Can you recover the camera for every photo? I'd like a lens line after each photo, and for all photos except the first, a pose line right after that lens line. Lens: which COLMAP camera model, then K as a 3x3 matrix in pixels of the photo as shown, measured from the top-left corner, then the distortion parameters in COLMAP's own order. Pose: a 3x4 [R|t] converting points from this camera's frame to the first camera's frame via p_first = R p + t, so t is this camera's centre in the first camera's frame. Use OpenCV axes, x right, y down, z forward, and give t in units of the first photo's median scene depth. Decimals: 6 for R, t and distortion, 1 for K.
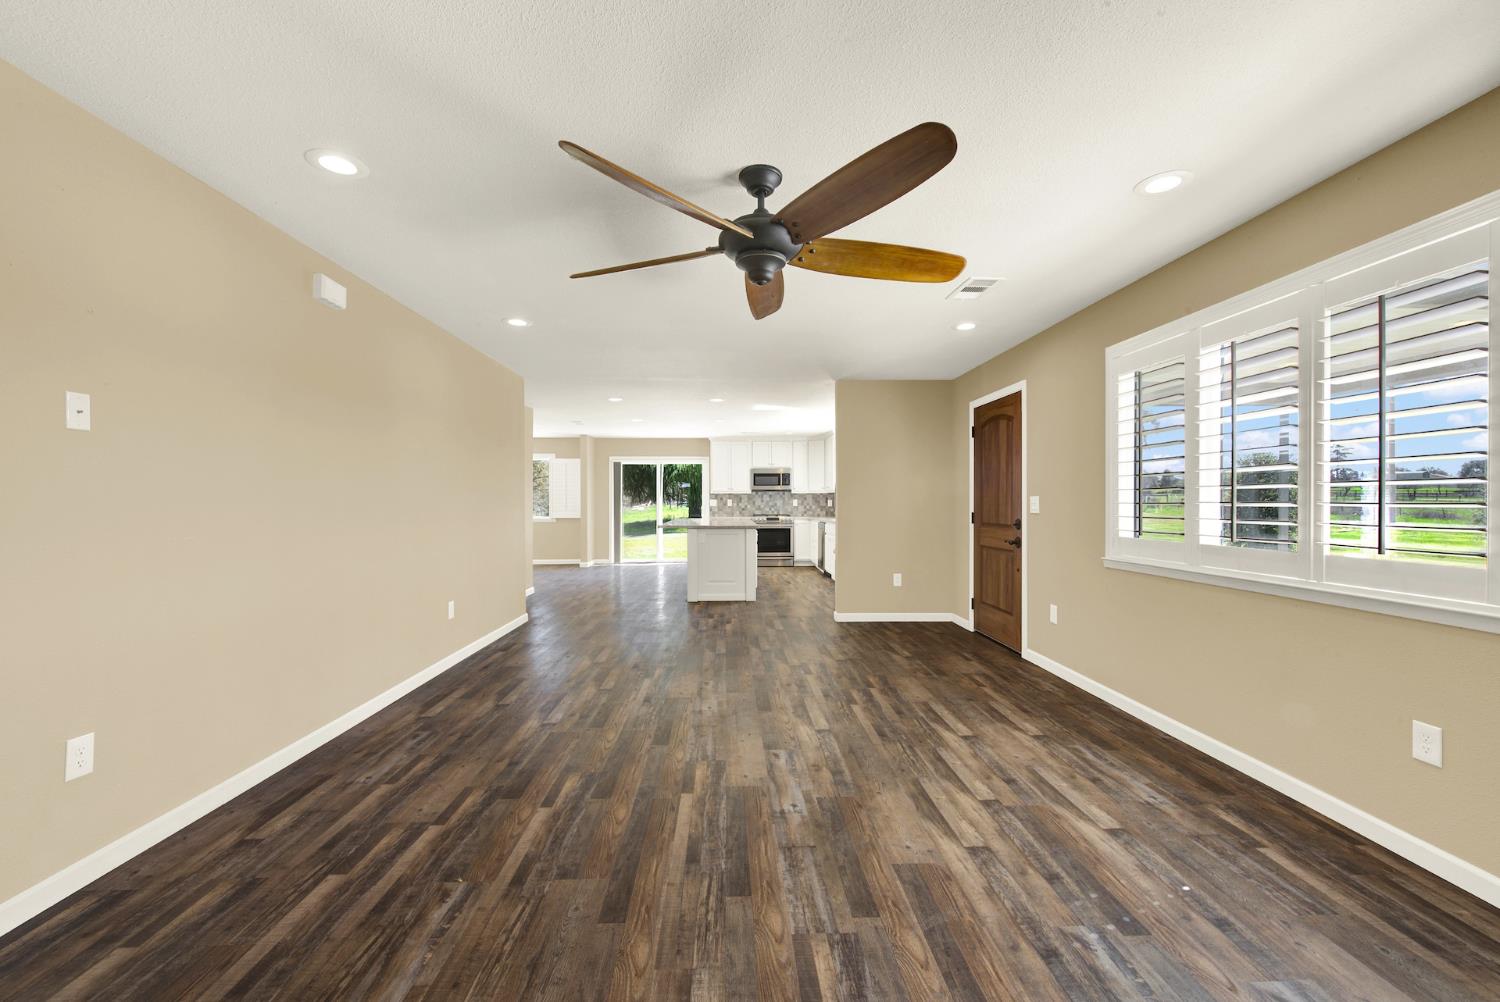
lens RADIAL K [[609.8, 0, 762.2], [0, 609.8, 502.1], [0, 0, 1]] dist [-0.000371, -0.001466]
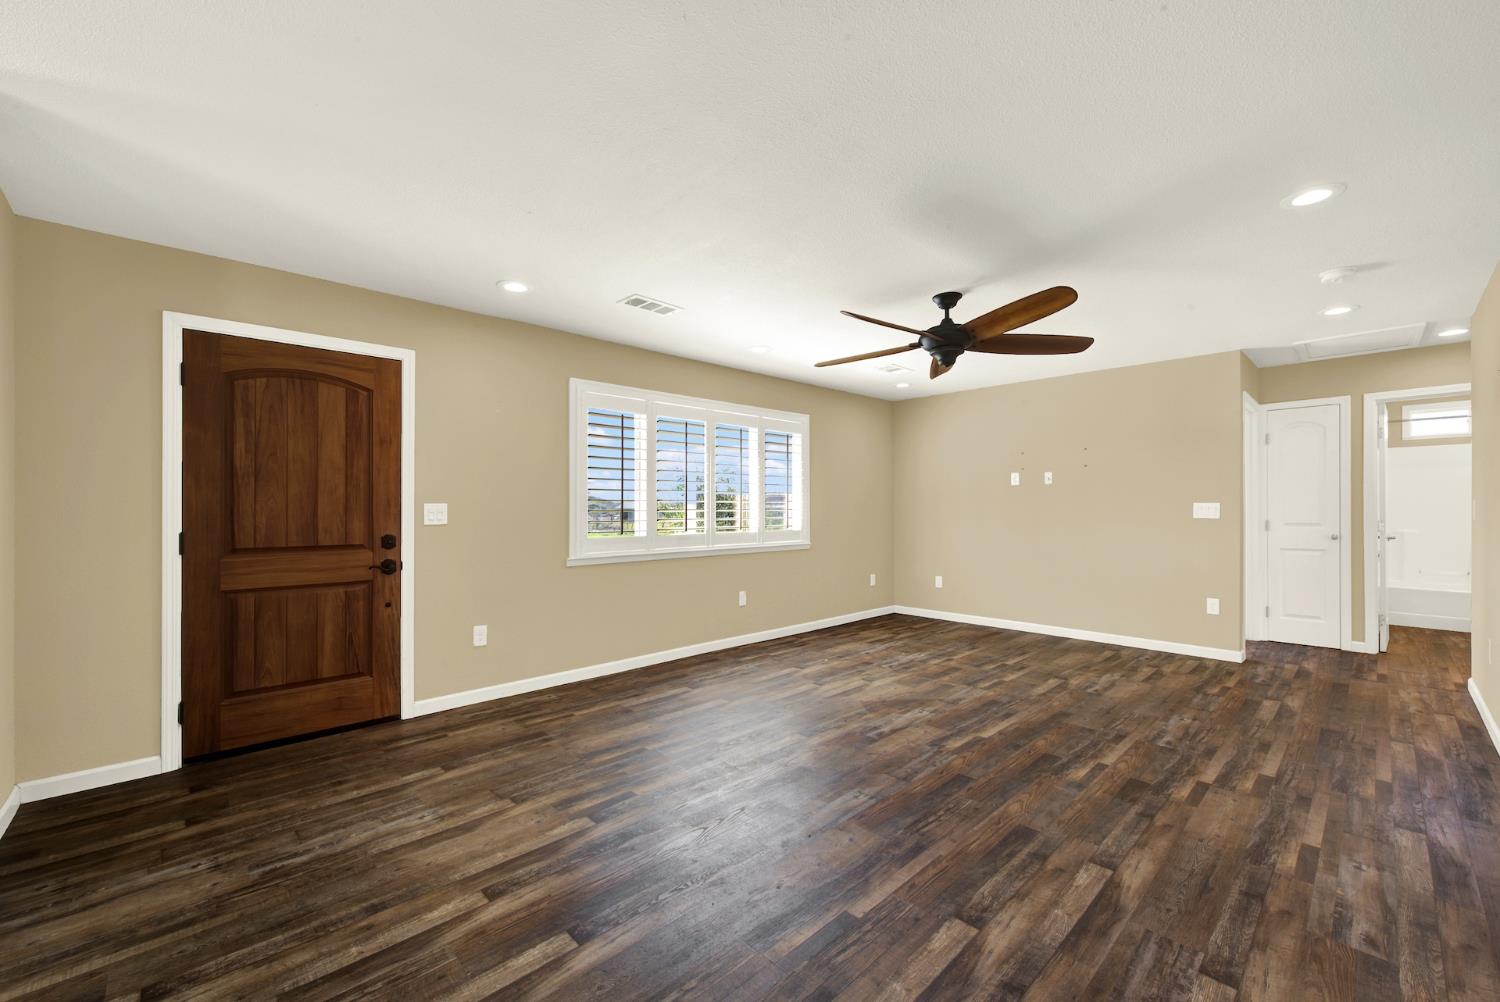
lens RADIAL K [[609.8, 0, 737.5], [0, 609.8, 508.6], [0, 0, 1]] dist [-0.000371, -0.001466]
pose [[-0.644323, 0.000438, 0.764753, -0.802792], [0.004053, 0.999988, 0.002841, -0.006338], [-0.764743, 0.004930, -0.644317, 2.306372]]
